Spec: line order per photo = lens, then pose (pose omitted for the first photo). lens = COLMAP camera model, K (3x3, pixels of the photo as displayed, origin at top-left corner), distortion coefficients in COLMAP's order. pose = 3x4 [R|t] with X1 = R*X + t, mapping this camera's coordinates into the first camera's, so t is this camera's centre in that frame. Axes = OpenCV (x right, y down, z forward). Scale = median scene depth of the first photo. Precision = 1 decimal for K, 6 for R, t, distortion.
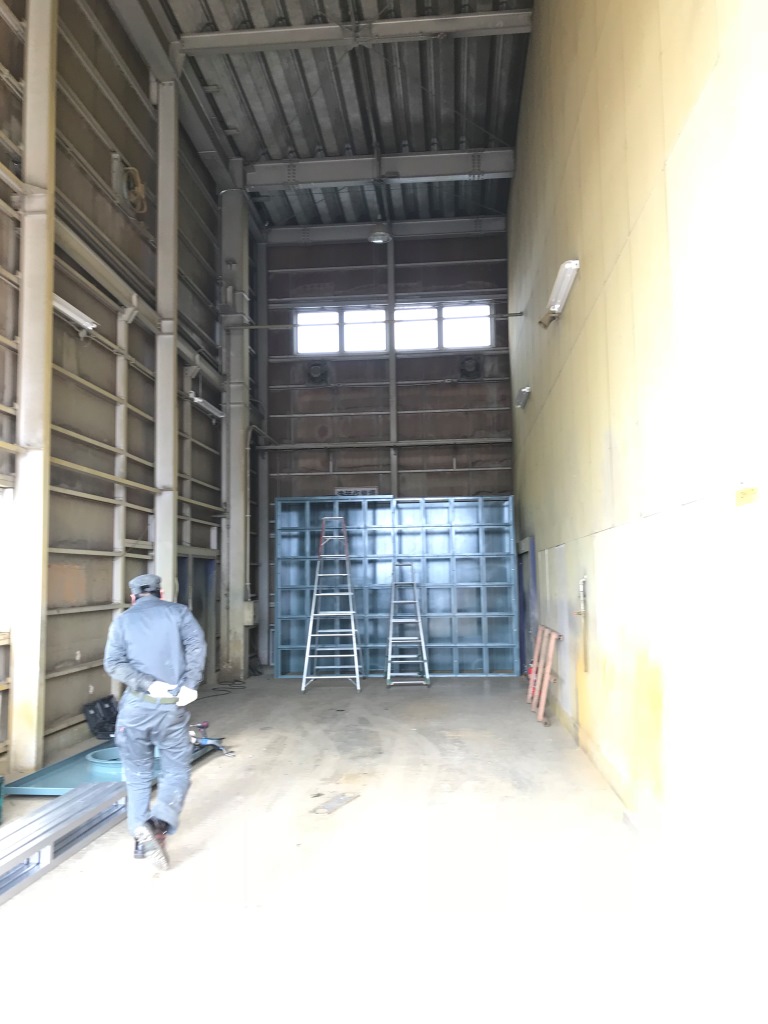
lens RADIAL K [[836.7, 0, 339.9], [0, 836.7, 515.2], [0, 0, 1]] dist [0.003630, 0.004524]
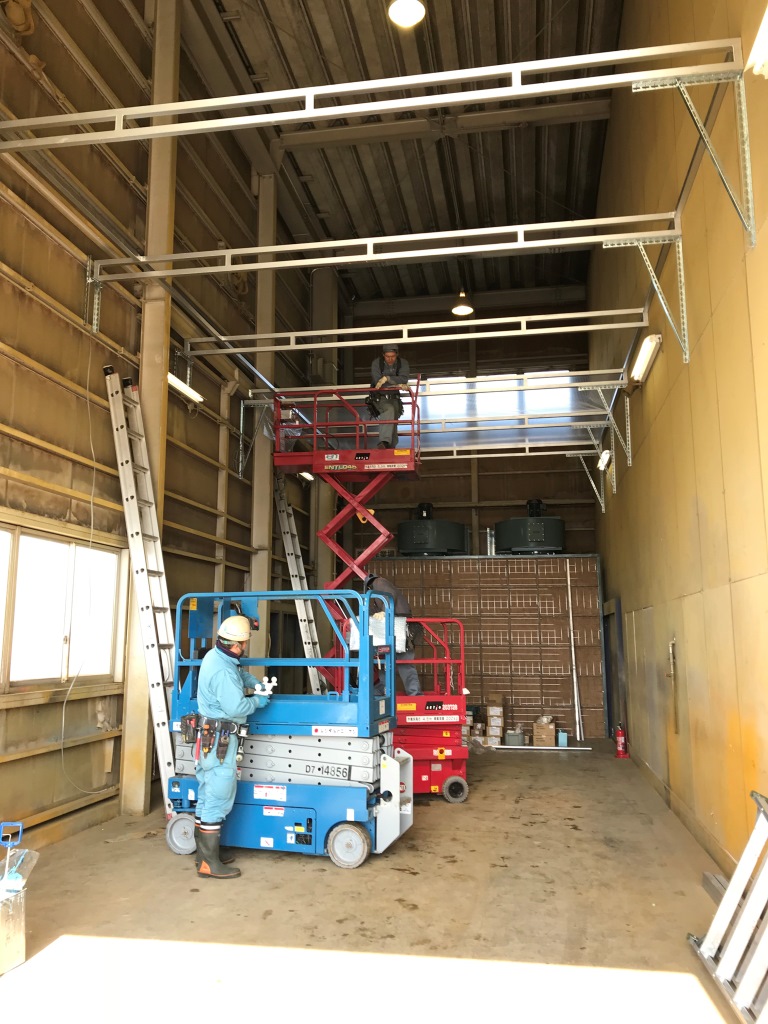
lens RADIAL K [[826.4, 0, 338.7], [0, 826.4, 509.2], [0, 0, 1]] dist [0.105671, -0.239214]
pose [[0.995683, 0.002356, -0.092784, -0.011615], [-0.009381, 0.997113, -0.075348, -0.002577], [0.092339, 0.075893, 0.992831, -0.036375]]
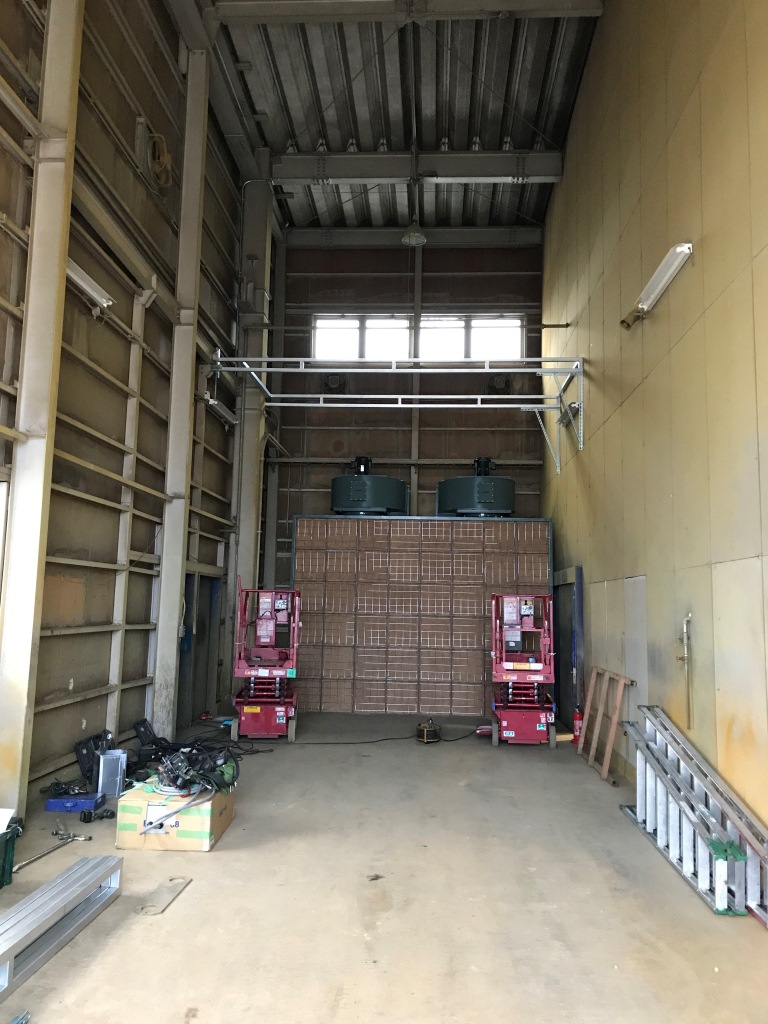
lens RADIAL K [[835.5, 0, 351.9], [0, 835.5, 509.2], [0, 0, 1]] dist [0.007703, 0.002437]
pose [[0.998635, 0.041370, 0.031888, -0.047421], [-0.040163, 0.998485, -0.037611, 0.007668], [-0.033395, 0.036279, 0.998784, 0.101772]]
